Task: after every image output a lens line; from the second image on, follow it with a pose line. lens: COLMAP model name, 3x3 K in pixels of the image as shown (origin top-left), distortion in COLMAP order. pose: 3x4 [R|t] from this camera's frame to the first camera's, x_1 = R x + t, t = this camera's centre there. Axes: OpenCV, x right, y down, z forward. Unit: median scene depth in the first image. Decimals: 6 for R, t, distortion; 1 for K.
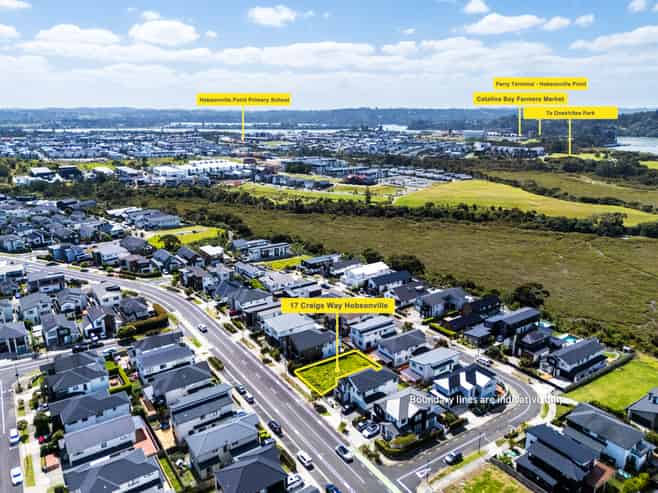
lens RADIAL K [[473.9, 0, 329.0], [0, 473.9, 246.5], [0, 0, 1]] dist [0.043278, -0.000860]
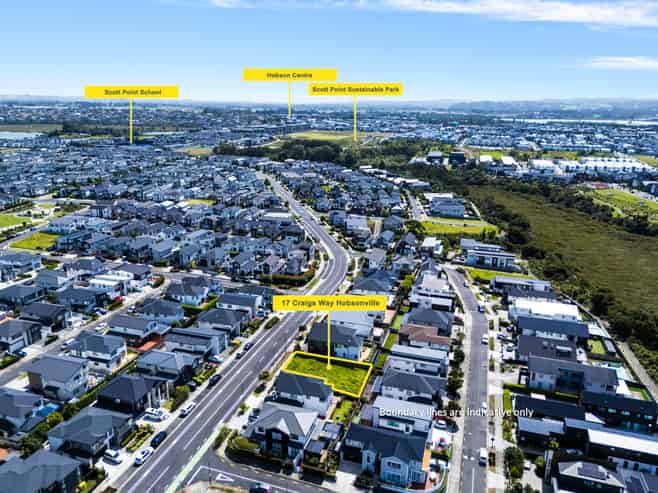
lens RADIAL K [[473.9, 0, 329.0], [0, 473.9, 246.5], [0, 0, 1]] dist [0.043278, -0.000860]
pose [[0.622438, 0.232469, -0.747348, 0.644640], [-0.219044, 0.968454, 0.118811, -0.097783], [0.751393, 0.089750, 0.653723, 0.329275]]
